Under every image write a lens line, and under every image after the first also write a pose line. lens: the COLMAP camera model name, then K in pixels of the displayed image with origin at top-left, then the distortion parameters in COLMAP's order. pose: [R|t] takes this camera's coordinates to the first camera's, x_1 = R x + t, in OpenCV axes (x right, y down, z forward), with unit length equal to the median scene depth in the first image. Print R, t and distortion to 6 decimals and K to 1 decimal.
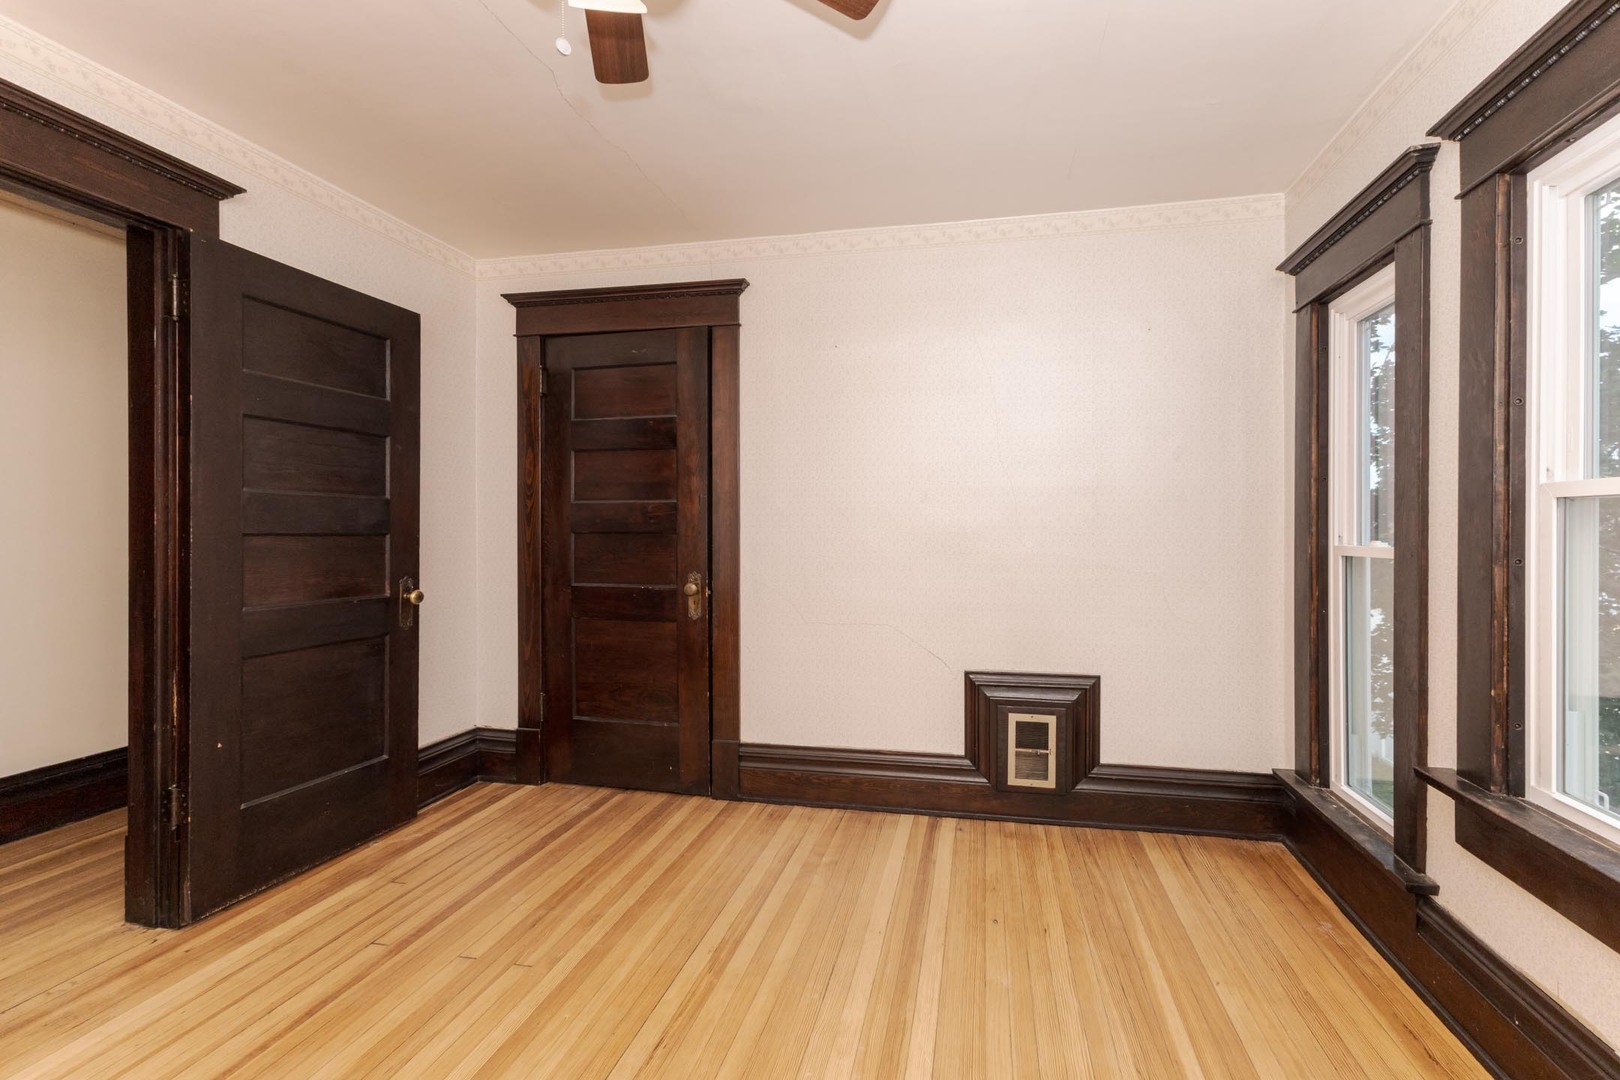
lens RADIAL K [[712.0, 0, 810.0], [0, 712.0, 540.0], [0, 0, 1]] dist [0.001442, 0.000197]
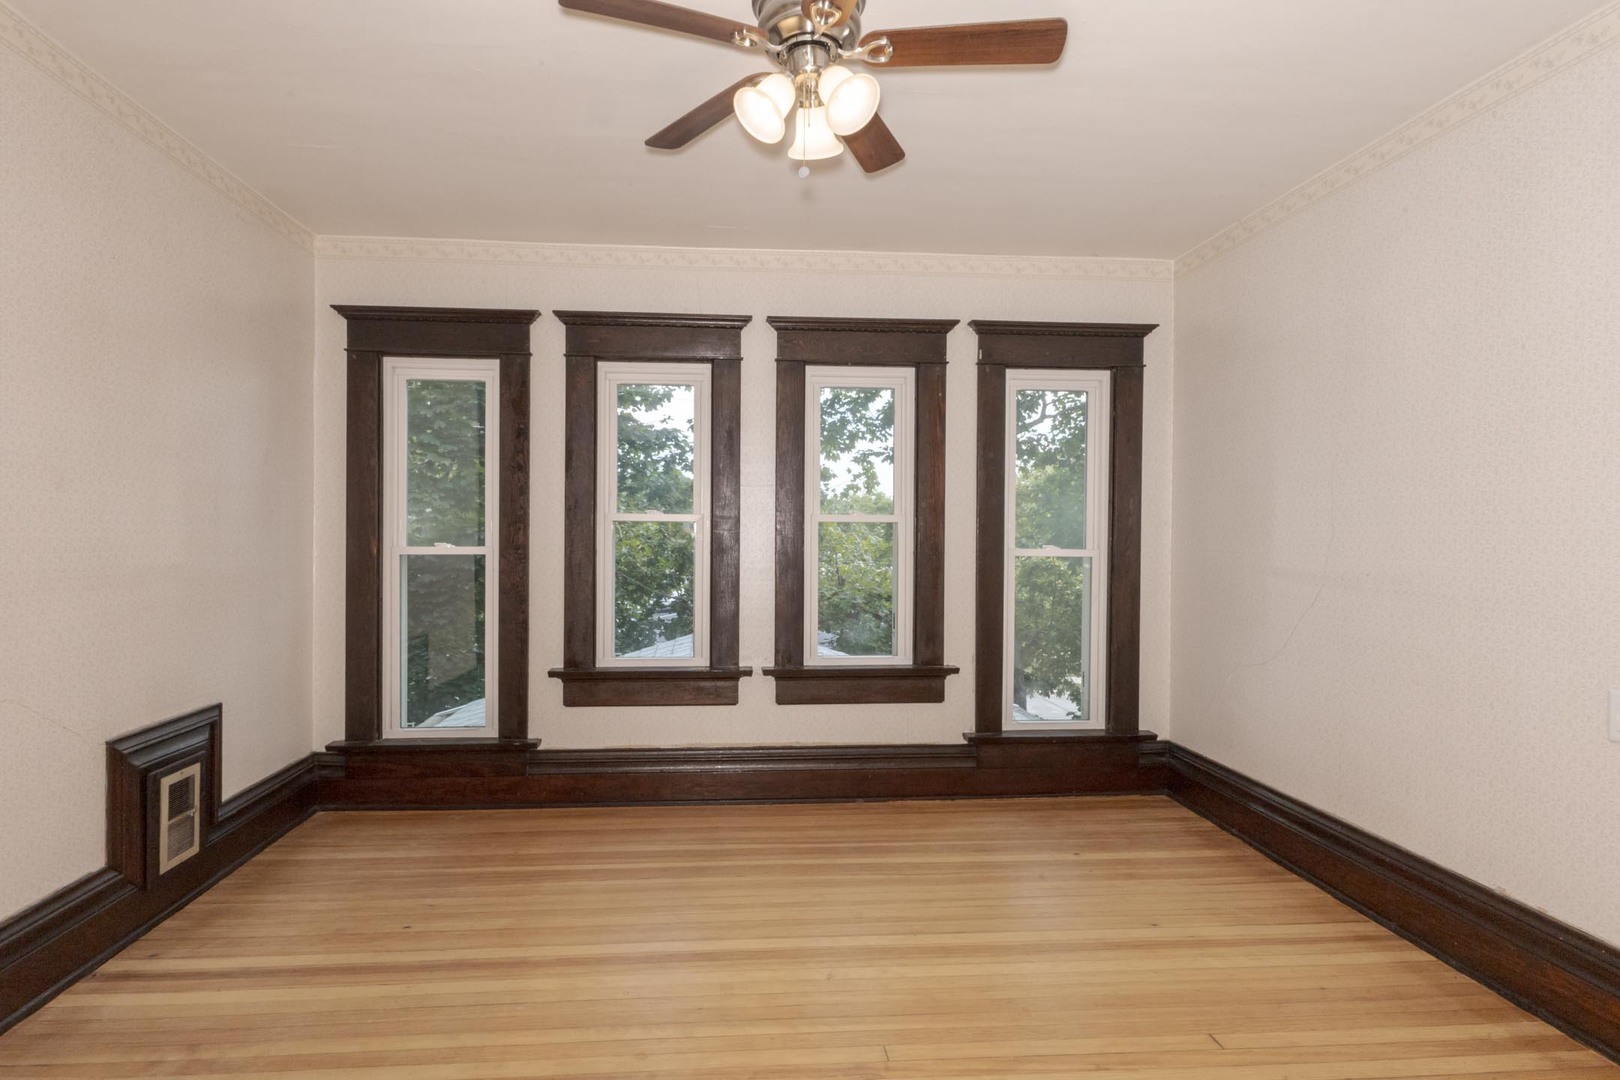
lens RADIAL K [[833.2, 0, 810.0], [0, 833.2, 540.0], [0, 0, 1]] dist [0.000134, -0.000050]
pose [[-0.337949, -0.001995, 0.941162, -0.799937], [0.003912, 0.999986, 0.003524, -0.011693], [-0.941156, 0.004873, -0.337936, 0.658206]]
